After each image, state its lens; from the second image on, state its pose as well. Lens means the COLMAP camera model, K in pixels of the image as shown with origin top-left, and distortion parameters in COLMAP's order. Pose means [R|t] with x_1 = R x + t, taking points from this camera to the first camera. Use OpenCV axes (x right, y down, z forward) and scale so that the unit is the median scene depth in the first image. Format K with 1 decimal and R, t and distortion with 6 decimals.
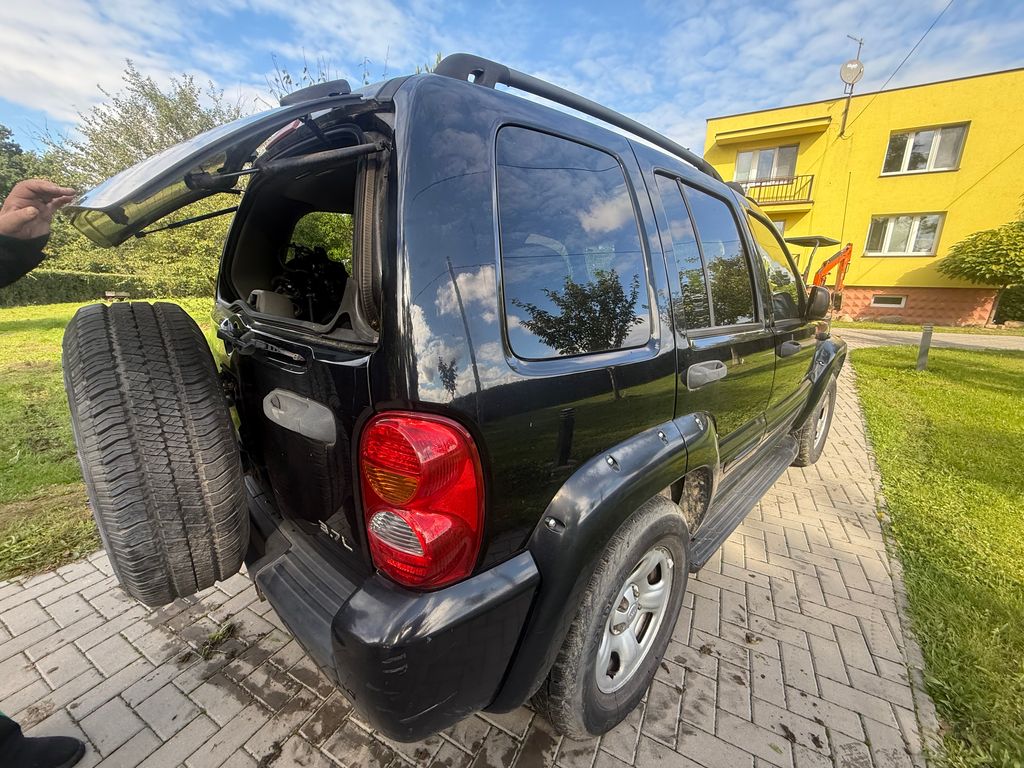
lens RADIAL K [[408.8, 0, 512.0], [0, 408.8, 384.0], [0, 0, 1]] dist [-0.001135, 0.000153]
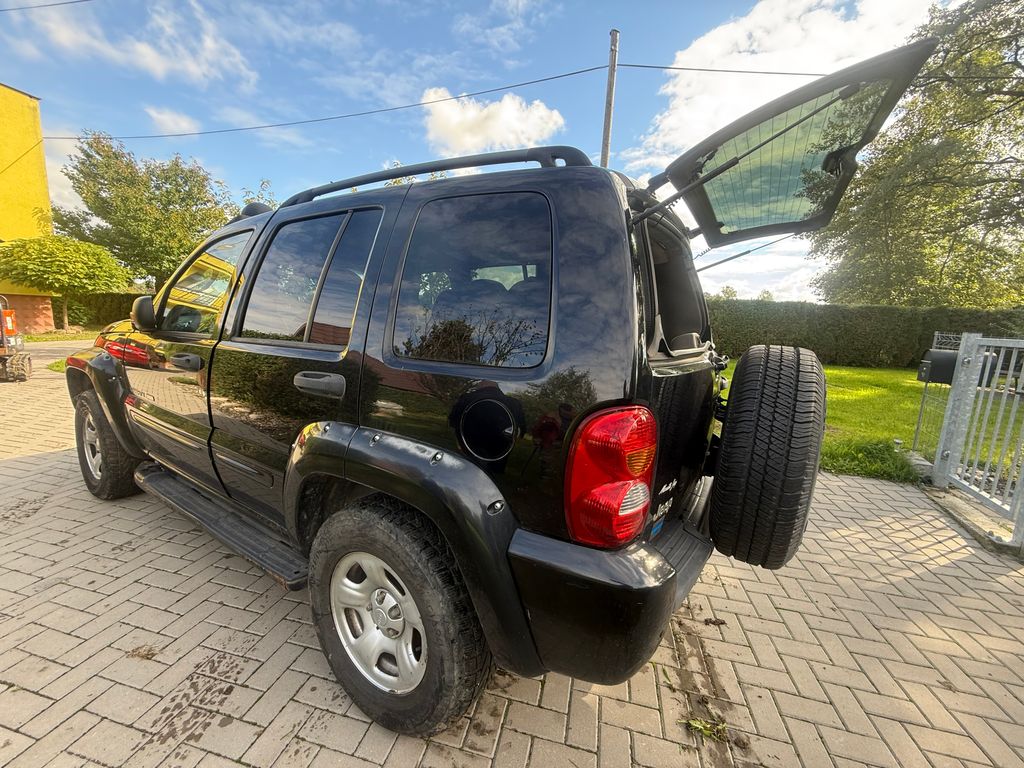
lens RADIAL K [[408.8, 0, 512.0], [0, 408.8, 384.0], [0, 0, 1]] dist [-0.001135, 0.000153]
pose [[-0.260777, -0.175615, 0.949292, -1.425041], [0.183246, 0.956434, 0.227276, -0.384084], [-0.947848, 0.233222, -0.217235, 1.537010]]
